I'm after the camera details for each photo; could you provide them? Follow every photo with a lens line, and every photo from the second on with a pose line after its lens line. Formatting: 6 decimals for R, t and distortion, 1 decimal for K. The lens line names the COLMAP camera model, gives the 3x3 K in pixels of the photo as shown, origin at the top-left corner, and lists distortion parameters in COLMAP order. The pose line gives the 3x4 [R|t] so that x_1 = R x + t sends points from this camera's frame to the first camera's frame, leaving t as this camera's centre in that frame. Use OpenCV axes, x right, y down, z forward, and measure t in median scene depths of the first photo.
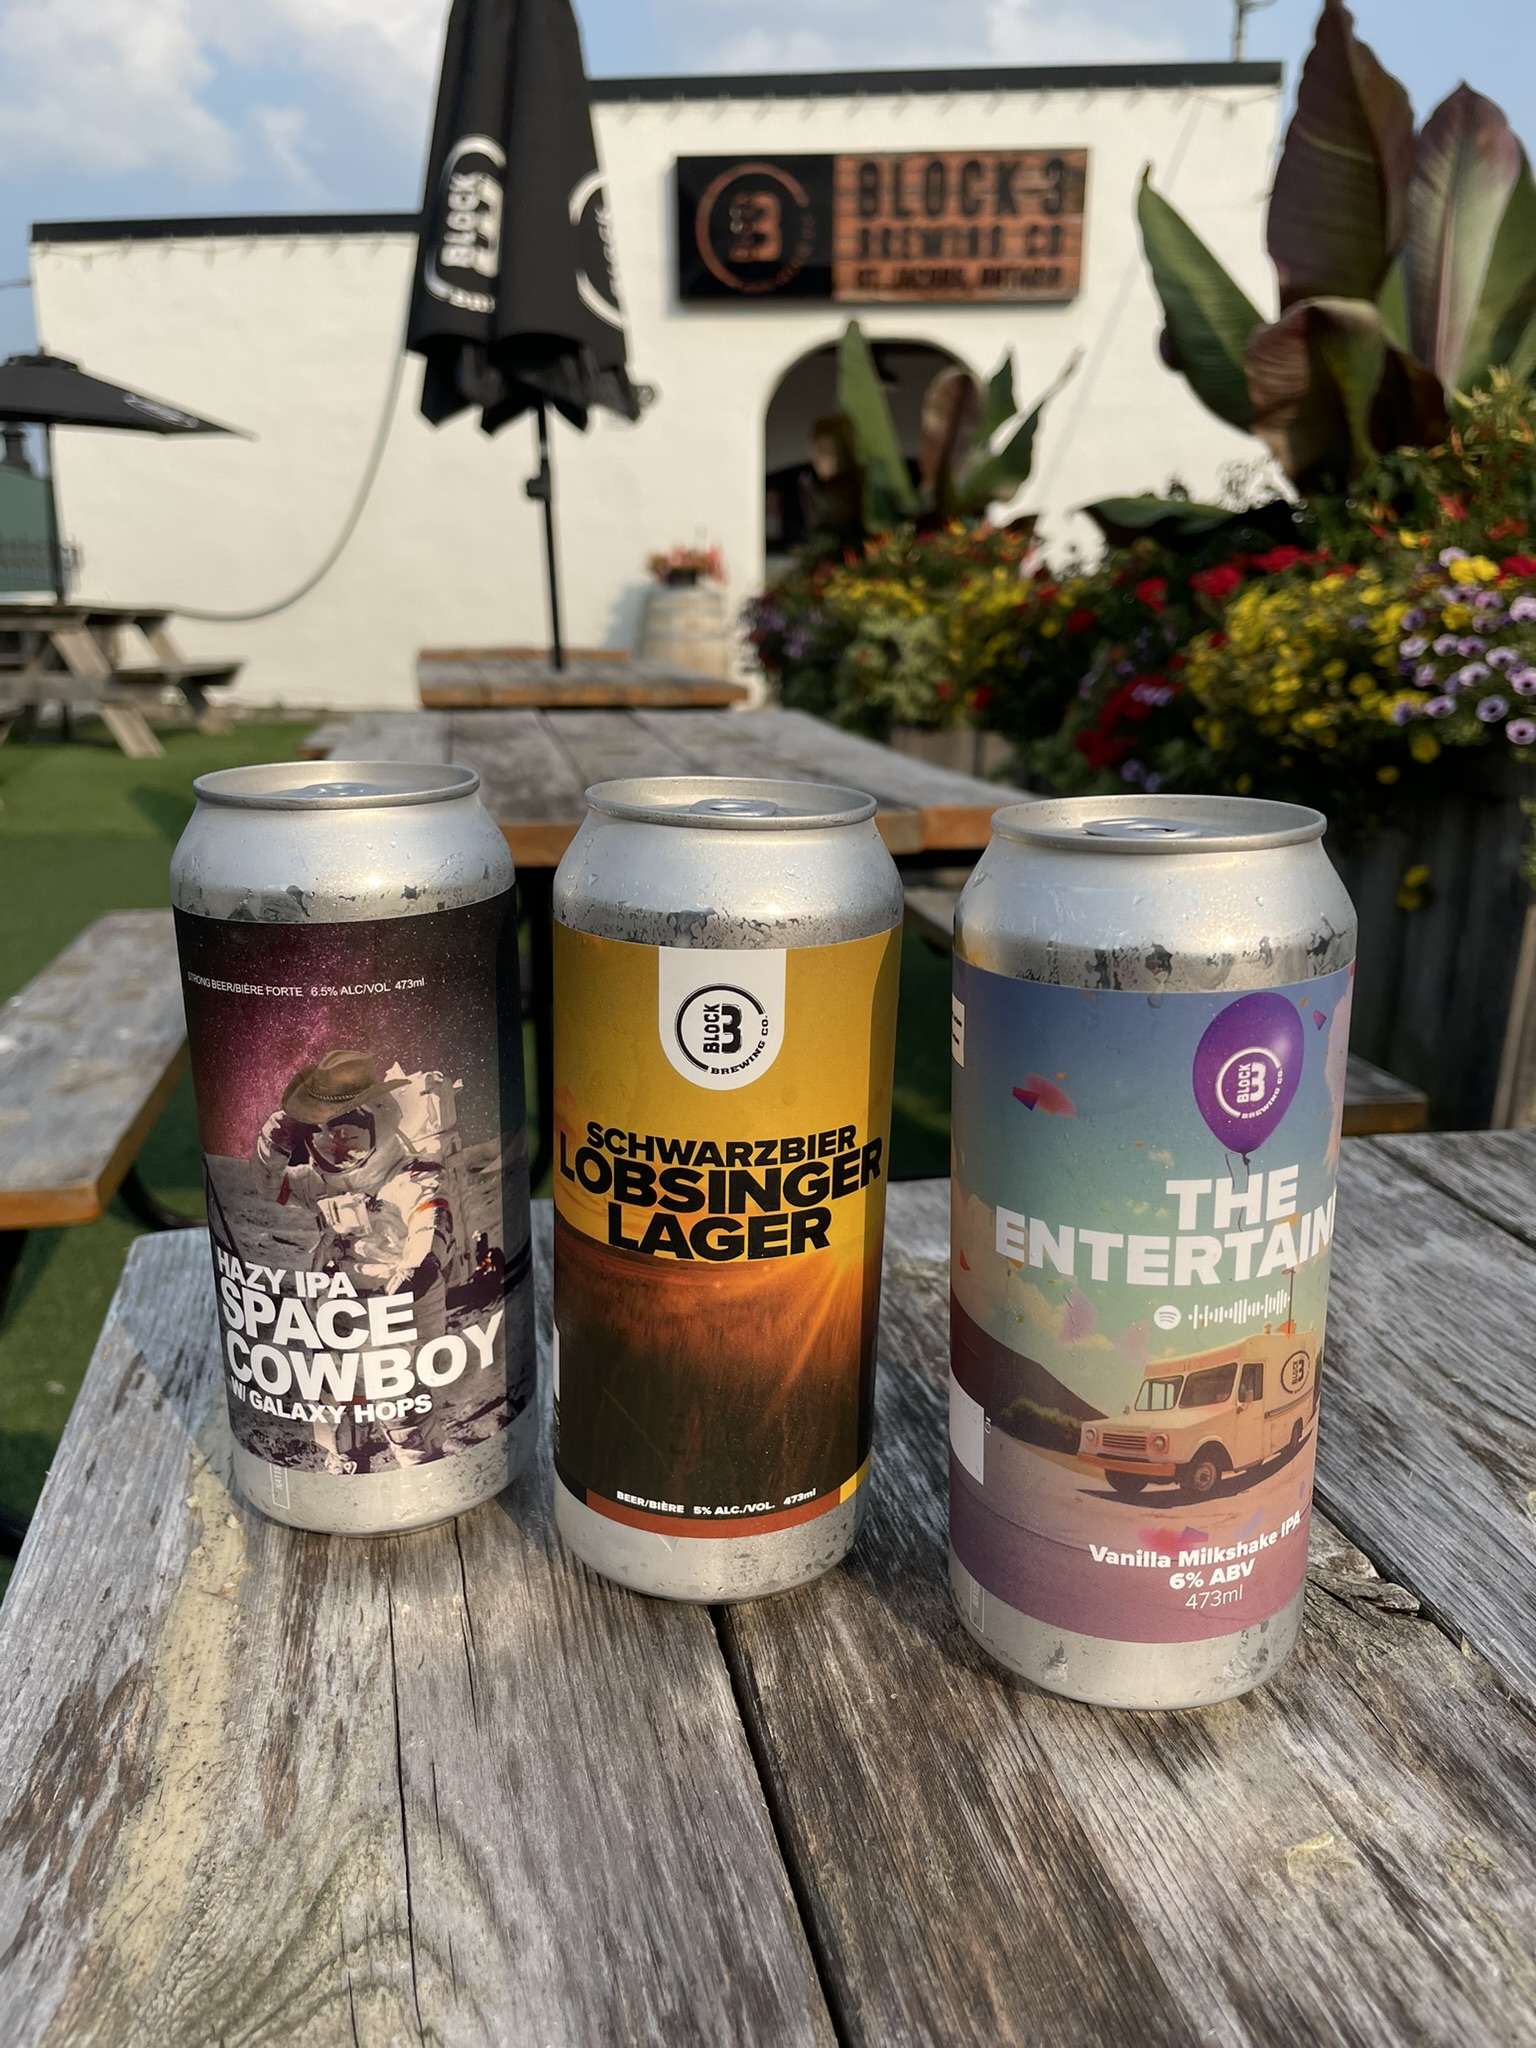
lens RADIAL K [[1544.0, 0, 768.0], [0, 1544.0, 1024.0], [0, 0, 1]] dist [0.057212, 0.000254]
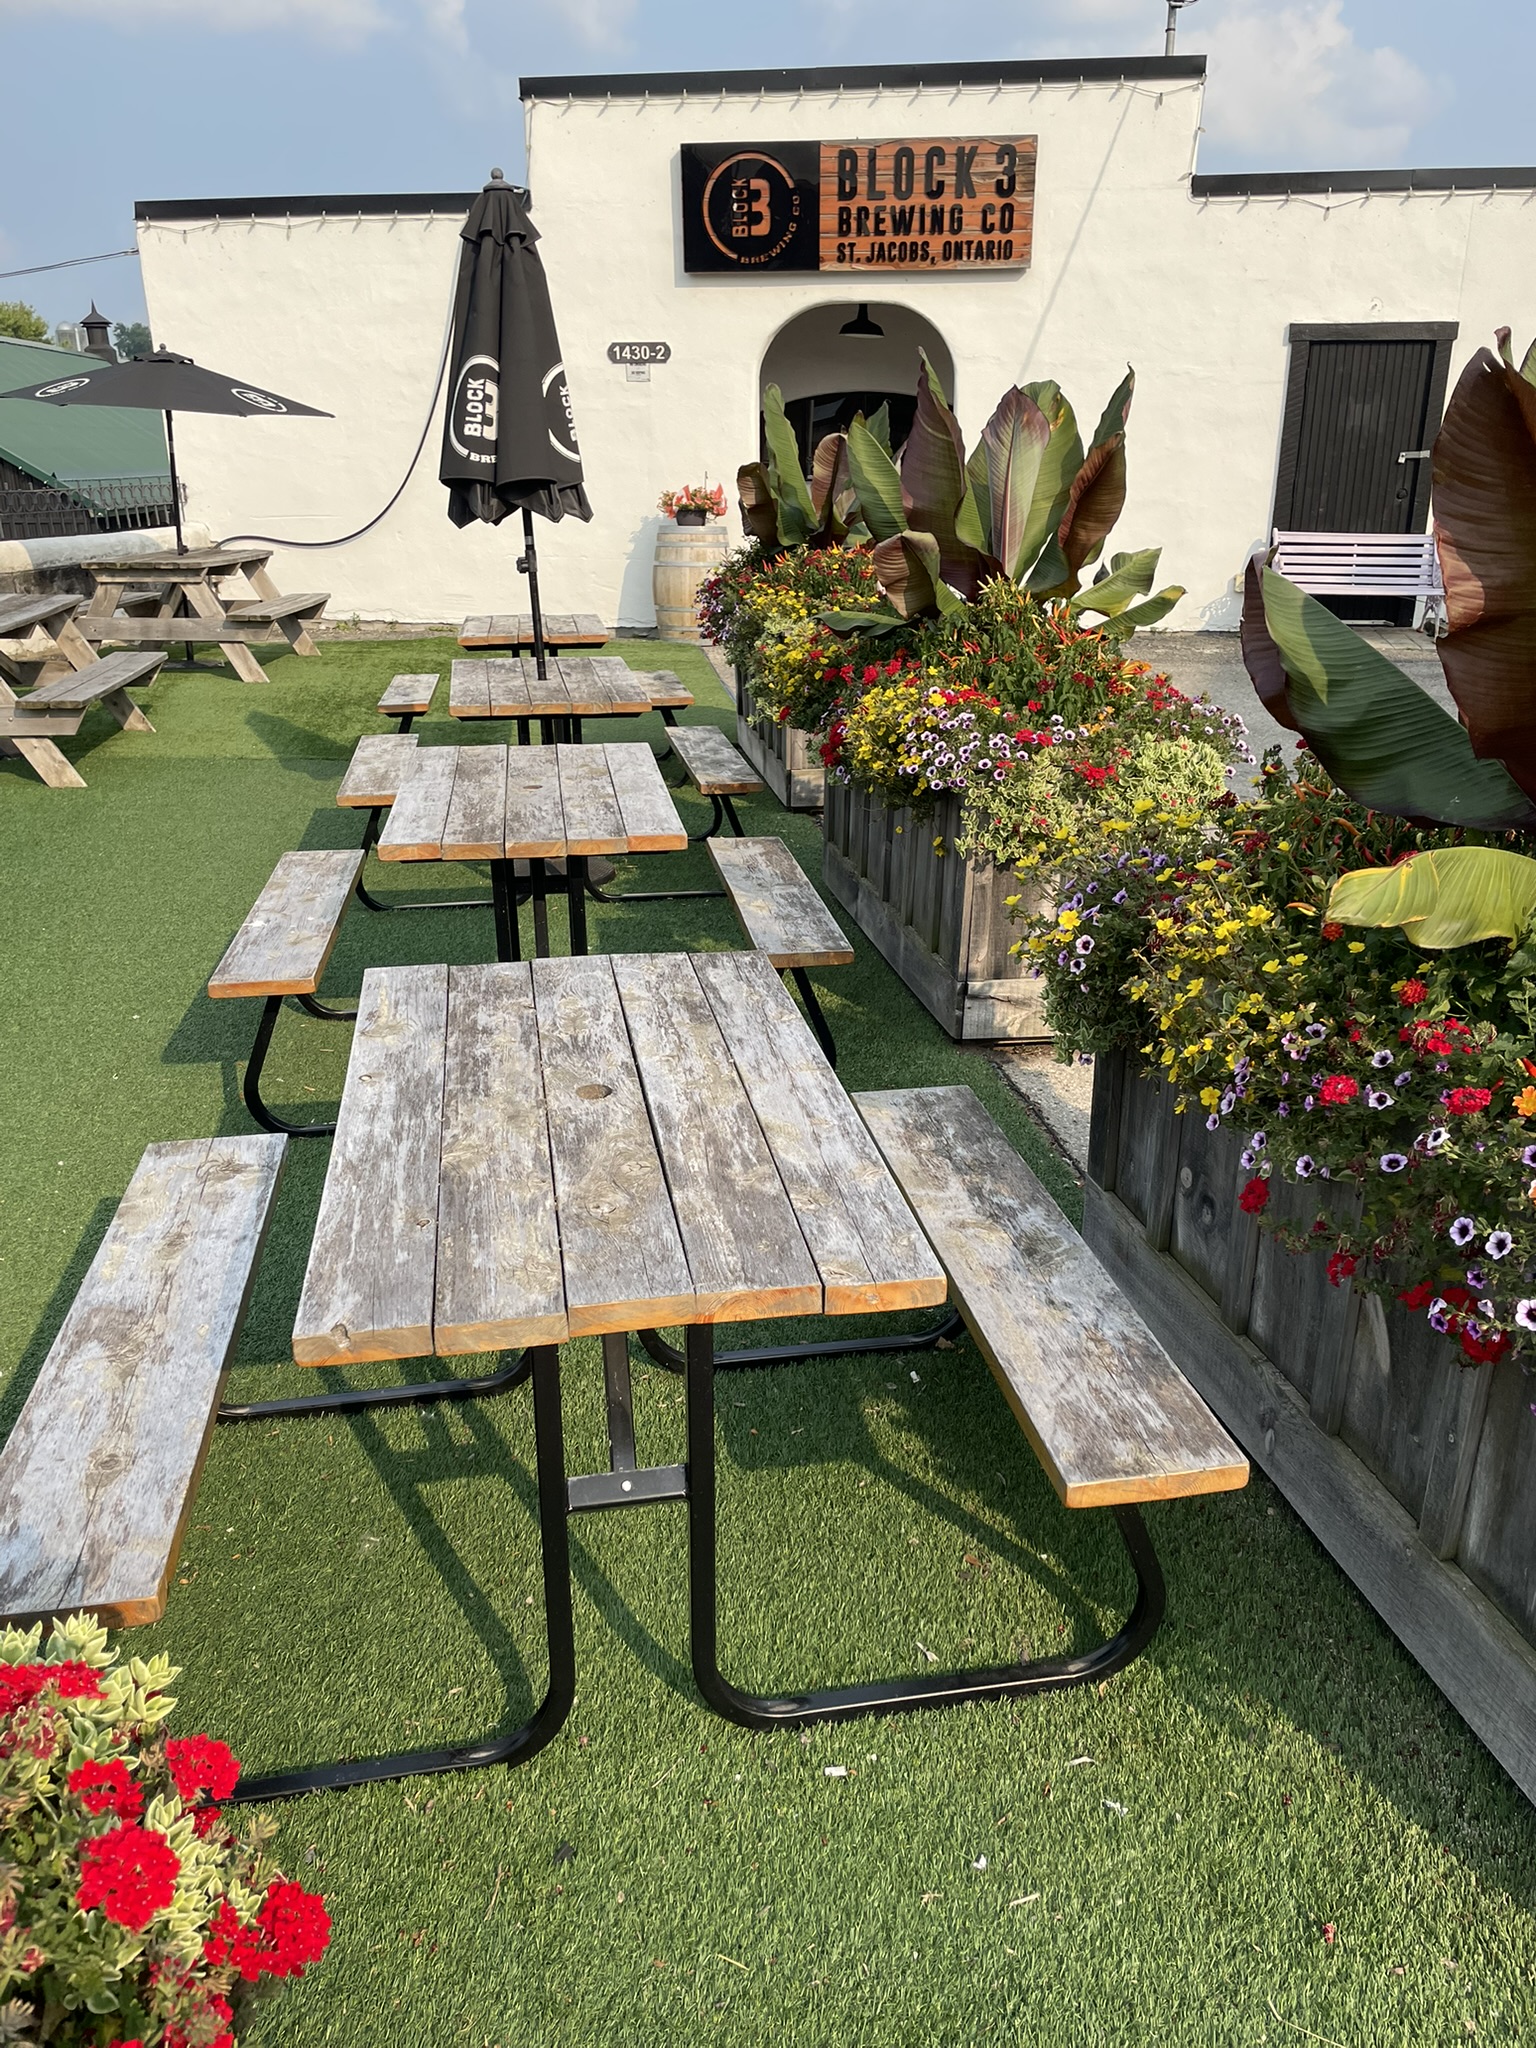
lens RADIAL K [[1544.0, 0, 768.0], [0, 1544.0, 1024.0], [0, 0, 1]] dist [0.057212, 0.000254]
pose [[0.998980, 0.006251, -0.044716, 0.062146], [-0.002270, 0.996071, 0.088532, -0.007616], [0.045094, -0.088341, 0.995069, -0.217656]]
